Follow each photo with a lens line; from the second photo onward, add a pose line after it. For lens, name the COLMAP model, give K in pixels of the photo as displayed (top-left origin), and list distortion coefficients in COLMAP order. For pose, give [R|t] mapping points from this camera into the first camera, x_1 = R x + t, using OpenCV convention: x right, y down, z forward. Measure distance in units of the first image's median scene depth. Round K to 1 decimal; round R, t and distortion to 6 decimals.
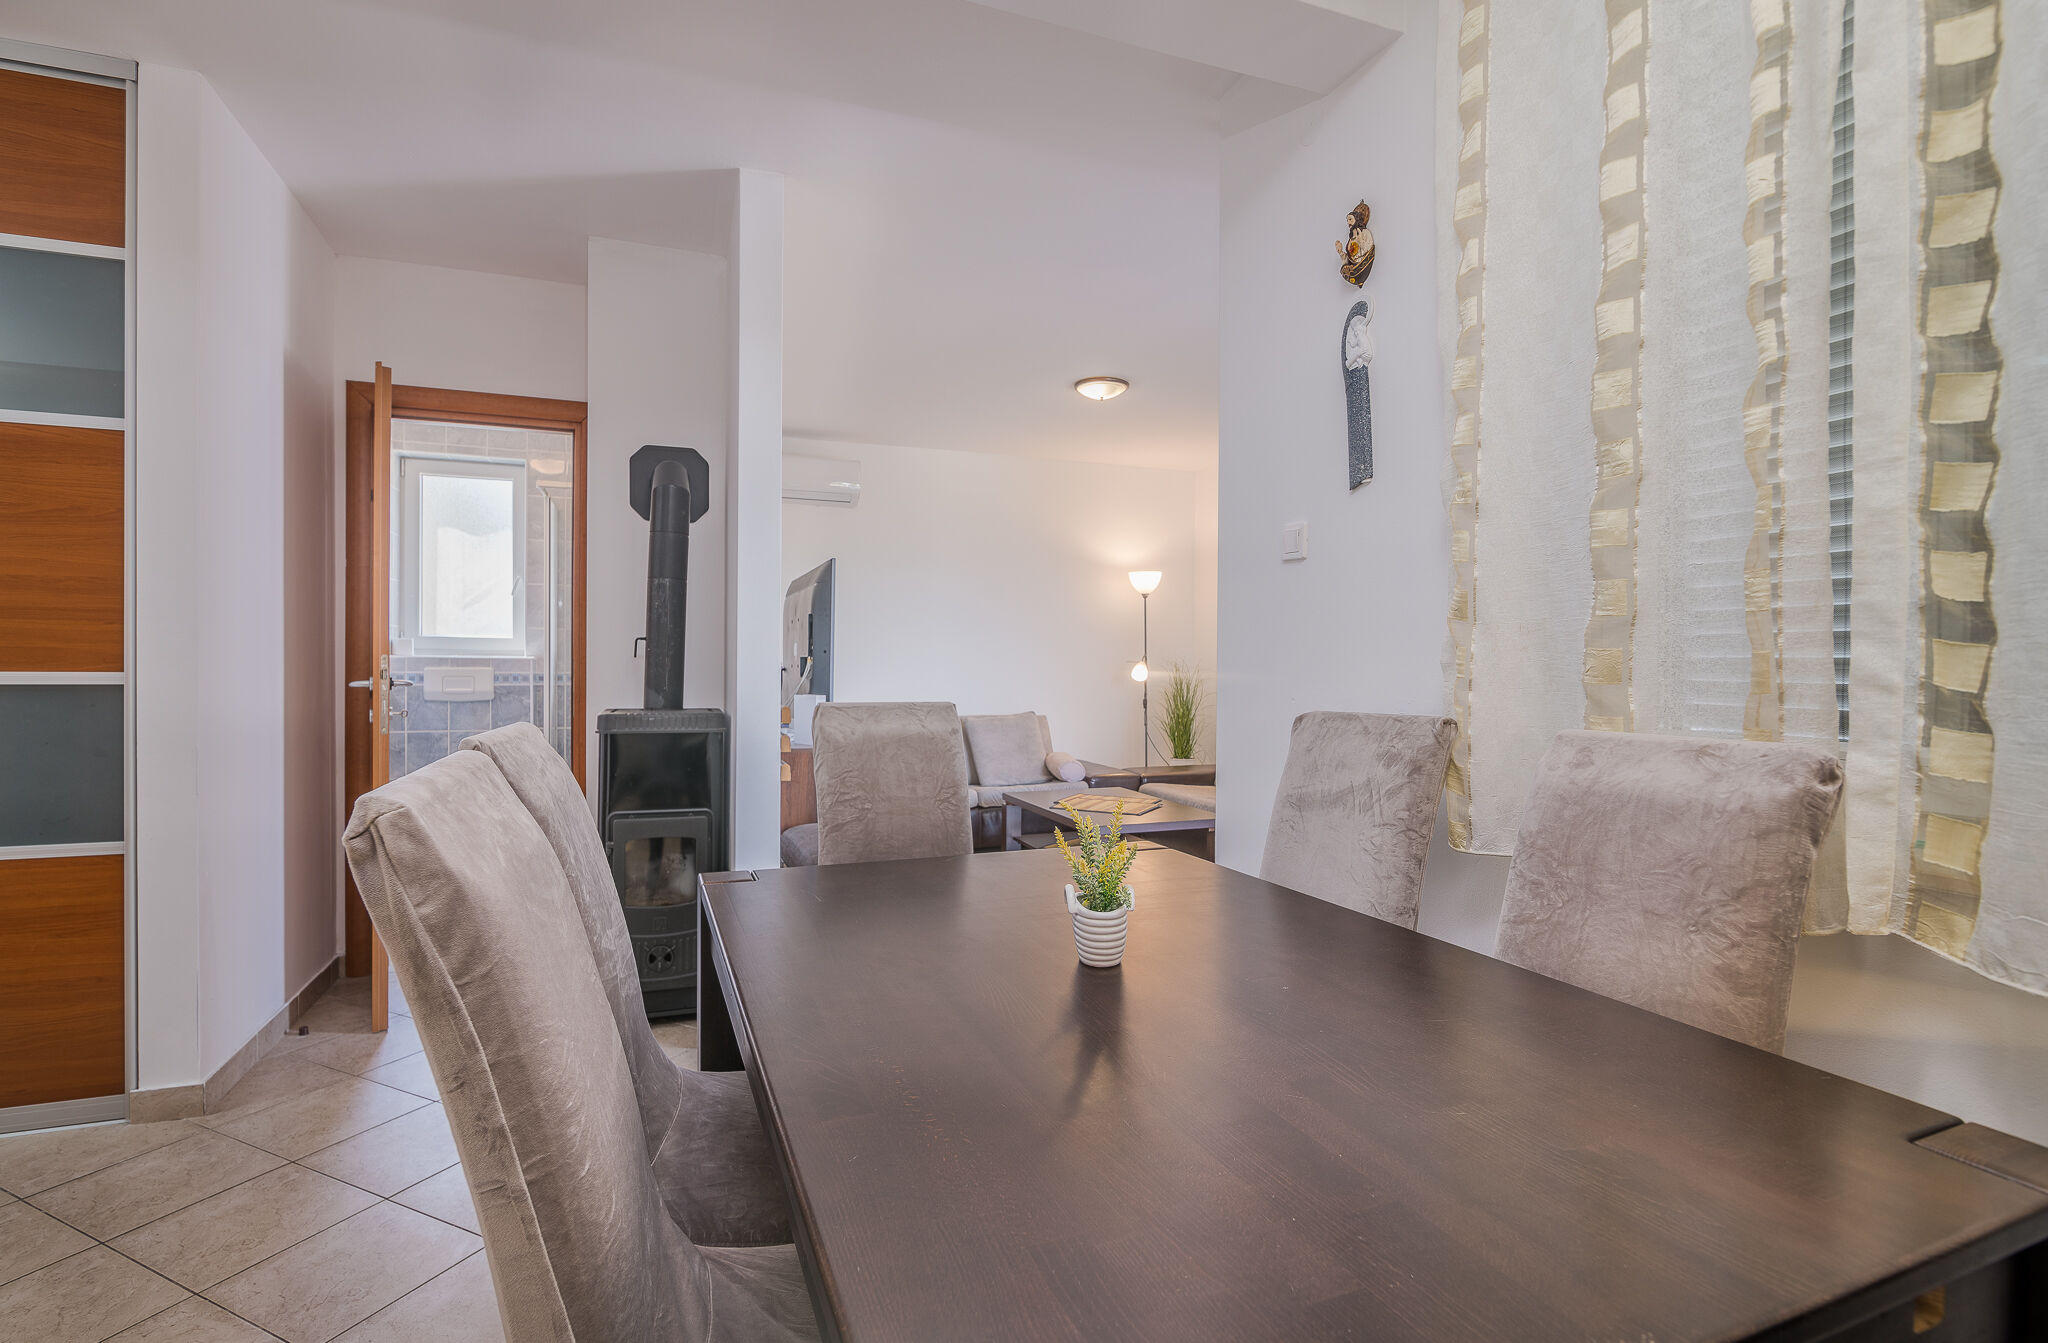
lens RADIAL K [[972.5, 0, 1020.8], [0, 972.5, 678.8], [0, 0, 1]] dist [-0.000834, -0.000008]
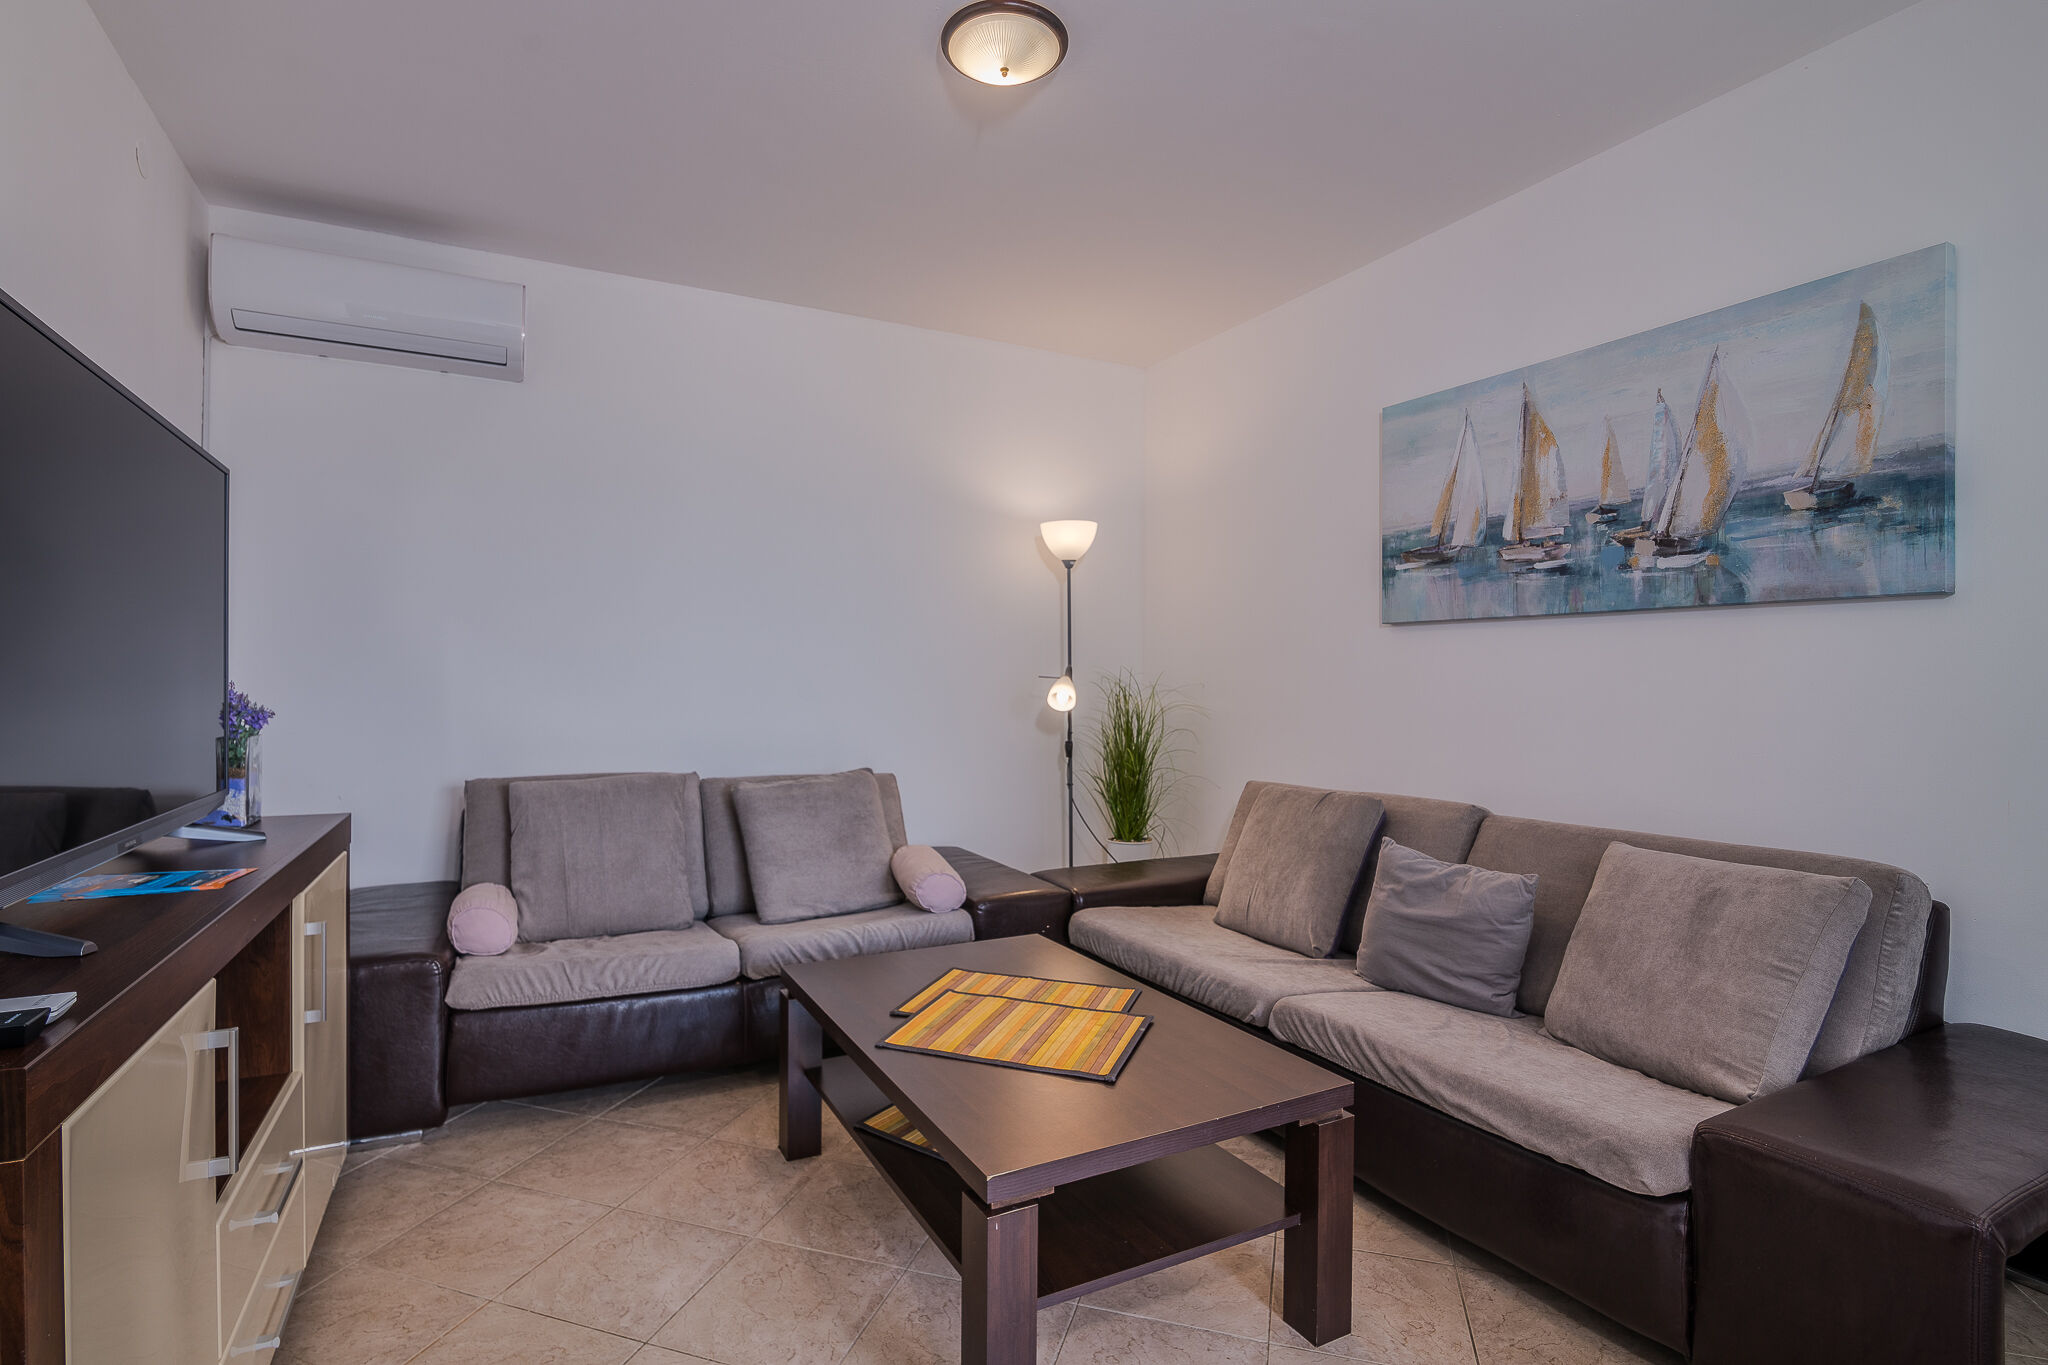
lens RADIAL K [[954.2, 0, 977.8], [0, 954.2, 684.3], [0, 0, 1]] dist [-0.017357, 0.000049]
pose [[0.996933, -0.002370, 0.078223, 0.029176], [0.002597, 0.999993, -0.002800, -0.011456], [-0.078215, 0.002995, 0.996932, 0.433346]]
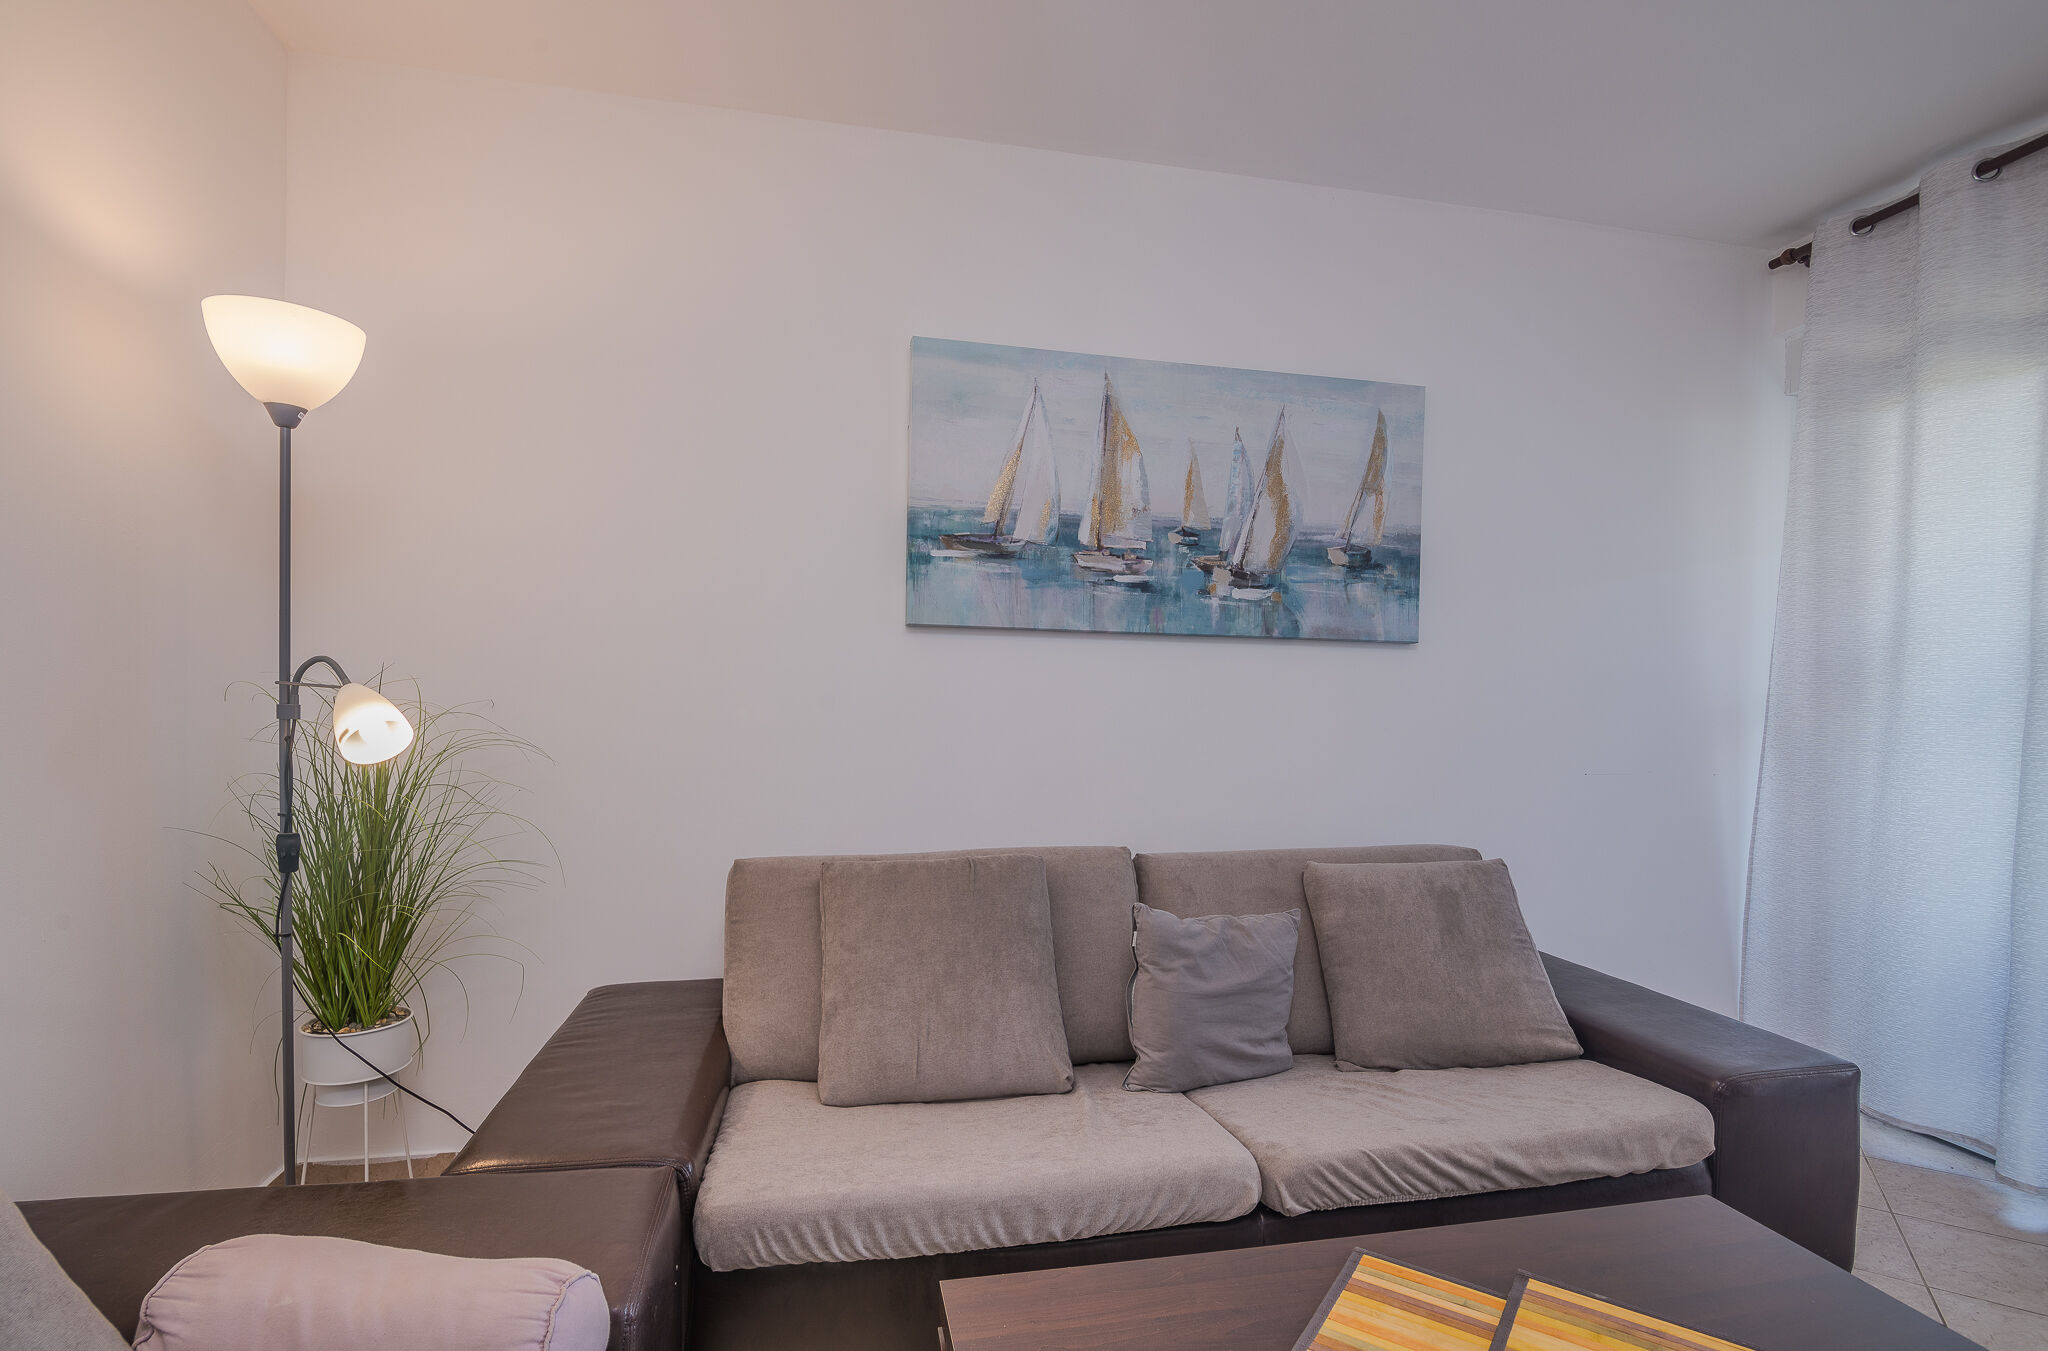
lens RADIAL K [[972.6, 0, 1011.6], [0, 972.6, 721.8], [0, 0, 1]] dist [-0.003001, -0.000119]
pose [[0.176881, -0.018538, 0.984058, -0.079829], [-0.005894, 0.999785, 0.019894, -0.013303], [-0.984215, -0.009319, 0.176733, 0.770747]]
